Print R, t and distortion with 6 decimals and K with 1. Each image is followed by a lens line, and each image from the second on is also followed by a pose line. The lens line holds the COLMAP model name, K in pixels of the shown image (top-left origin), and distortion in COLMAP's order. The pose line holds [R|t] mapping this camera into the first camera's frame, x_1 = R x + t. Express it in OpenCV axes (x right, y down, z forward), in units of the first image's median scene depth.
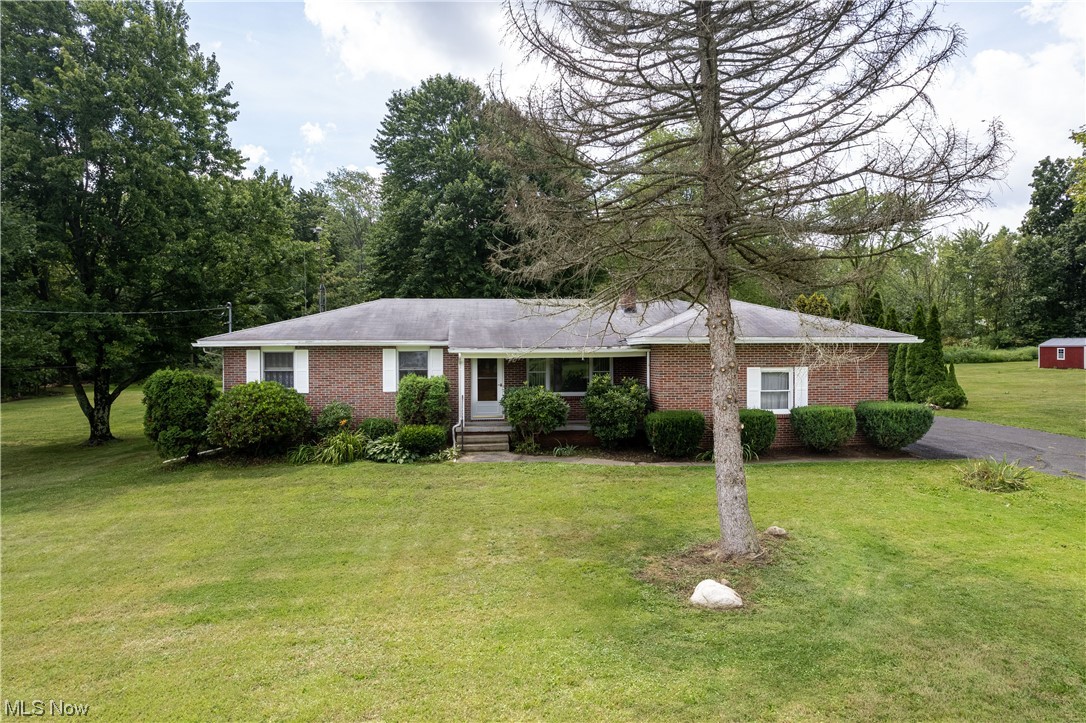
lens RADIAL K [[704.4, 0, 543.0], [0, 704.4, 361.5], [0, 0, 1]] dist [-0.104158, 0.085652]
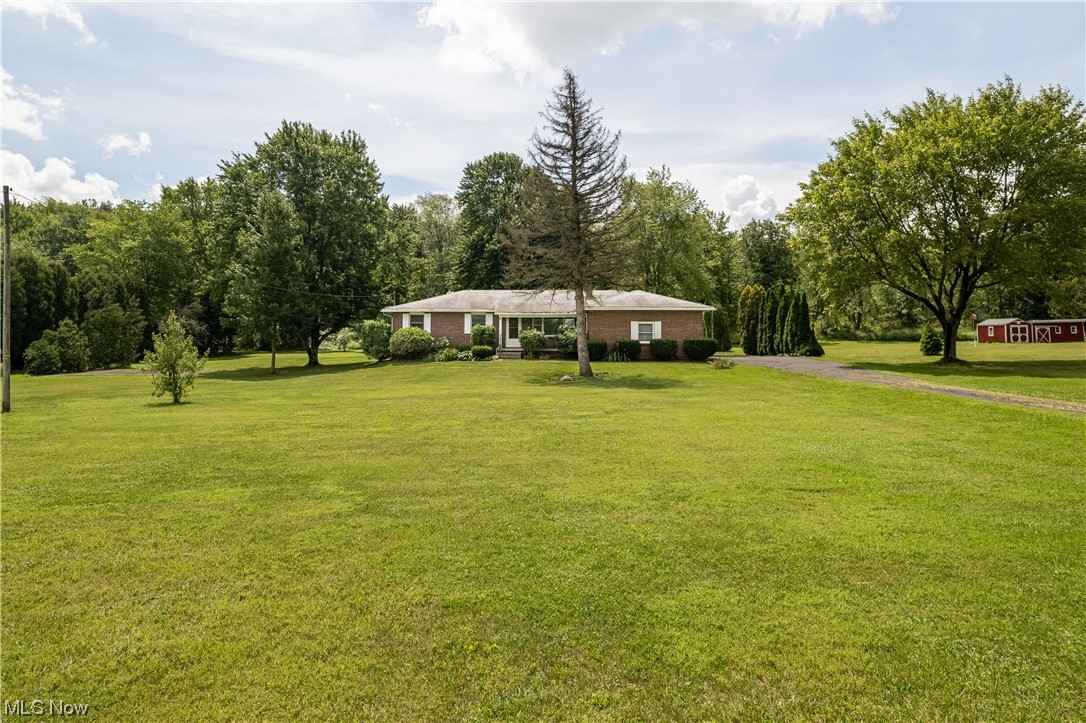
lens RADIAL K [[704.4, 0, 543.0], [0, 704.4, 361.5], [0, 0, 1]] dist [-0.104158, 0.085652]
pose [[0.995324, 0.005373, -0.096442, 0.222411], [-0.003890, 0.999871, 0.015559, 0.096152], [0.096513, -0.015111, 0.995217, -1.141347]]
